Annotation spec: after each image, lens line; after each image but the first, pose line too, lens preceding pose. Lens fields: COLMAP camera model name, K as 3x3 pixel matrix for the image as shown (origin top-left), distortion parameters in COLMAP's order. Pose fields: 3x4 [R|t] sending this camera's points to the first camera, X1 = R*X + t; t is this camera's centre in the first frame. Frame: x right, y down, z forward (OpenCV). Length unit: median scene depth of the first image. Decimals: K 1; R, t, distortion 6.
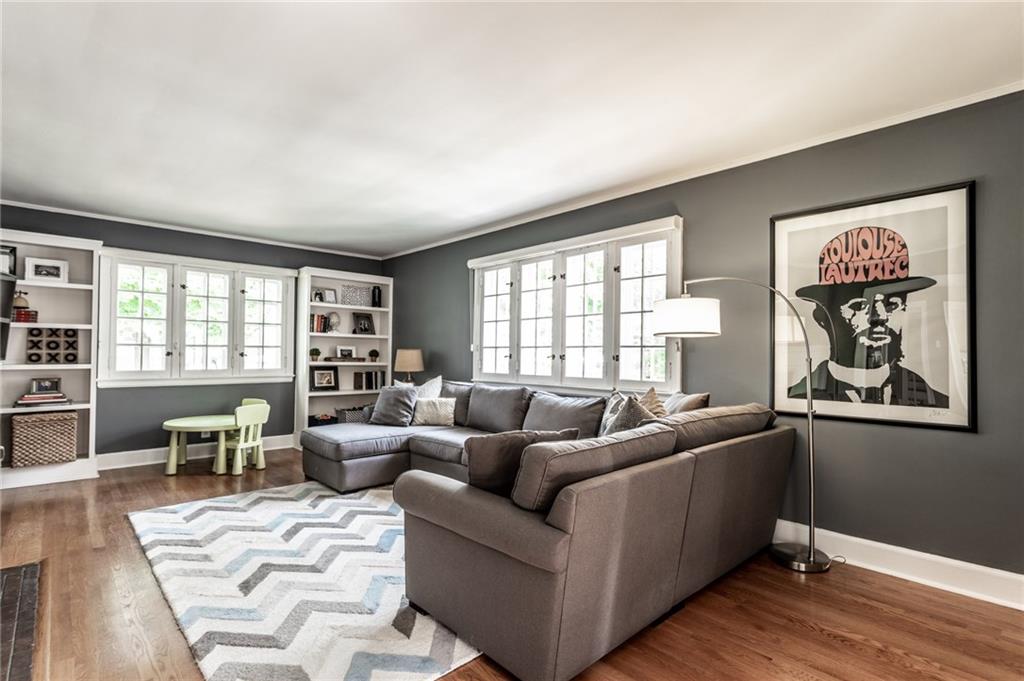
lens RADIAL K [[483.0, 0, 514.4], [0, 483.0, 348.5], [0, 0, 1]] dist [-0.000193, 0.001819]
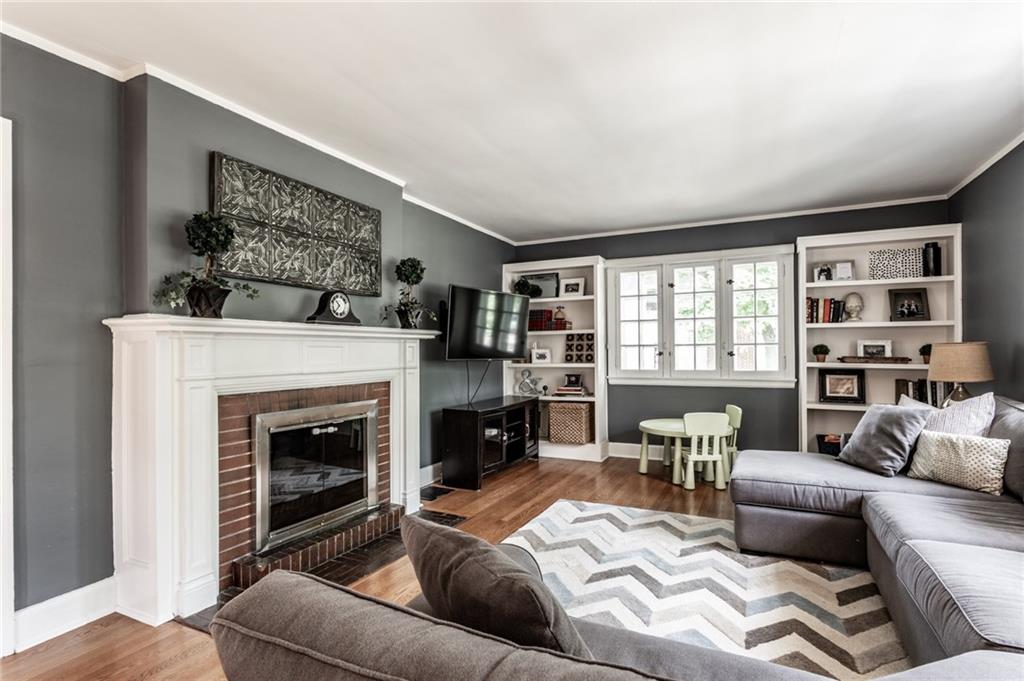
lens RADIAL K [[514.0, 0, 538.0], [0, 514.0, 349.4], [0, 0, 1]] dist [-0.004367, -0.000968]
pose [[0.357629, -0.013168, -0.933771, 0.214197], [0.020790, 0.999765, -0.006136, 0.003462], [0.933632, -0.017219, 0.357818, 0.404678]]
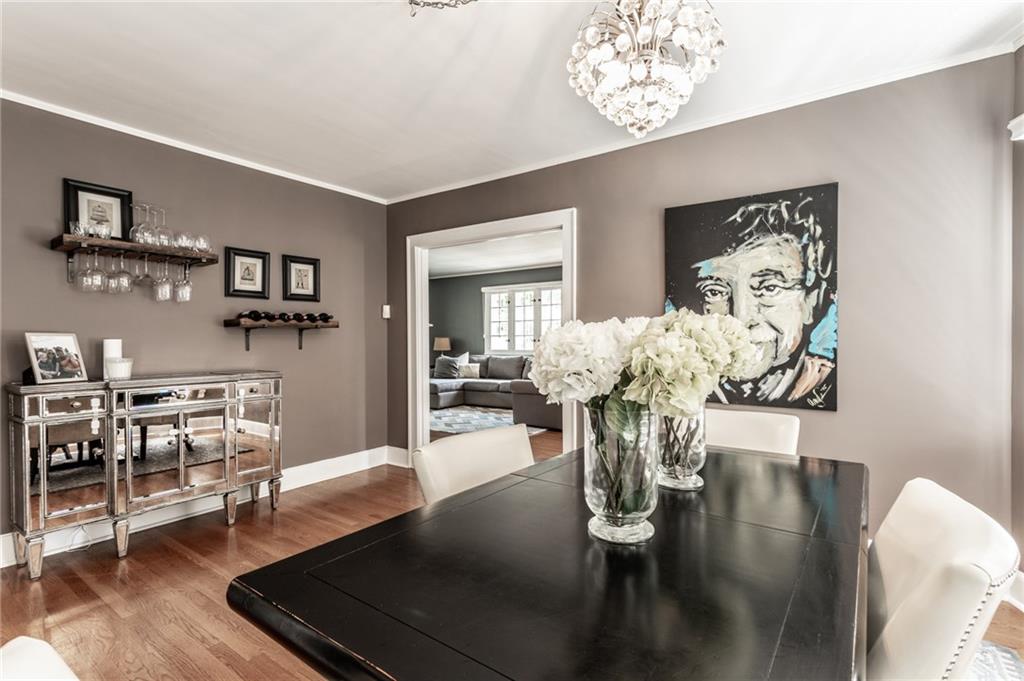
lens RADIAL K [[483.0, 0, 509.5], [0, 483.0, 344.4], [0, 0, 1]] dist [-0.000193, 0.001819]
pose [[0.983549, -0.016883, 0.179849, -0.372024], [0.012701, 0.999622, 0.024383, -0.016036], [-0.180192, -0.021697, 0.983392, -0.916740]]
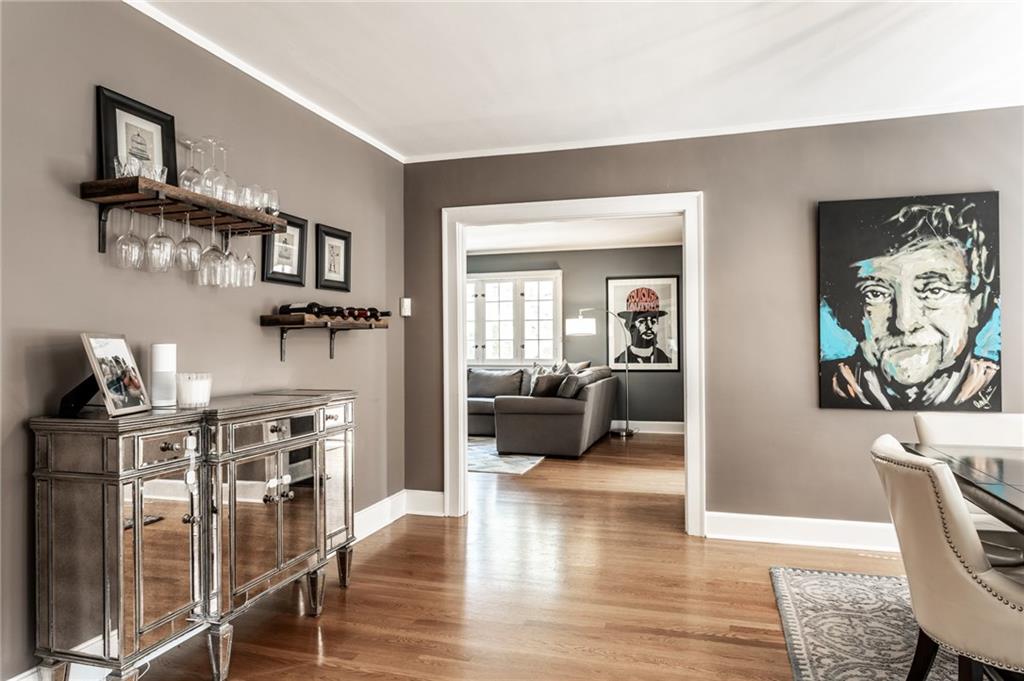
lens RADIAL K [[623.2, 0, 518.6], [0, 623.2, 338.6], [0, 0, 1]] dist [-0.001466, 0.000945]
pose [[0.870517, -0.012168, 0.491989, -0.774388], [0.010767, 0.999926, 0.005681, -0.018249], [-0.492021, 0.000352, 0.870583, -0.797767]]
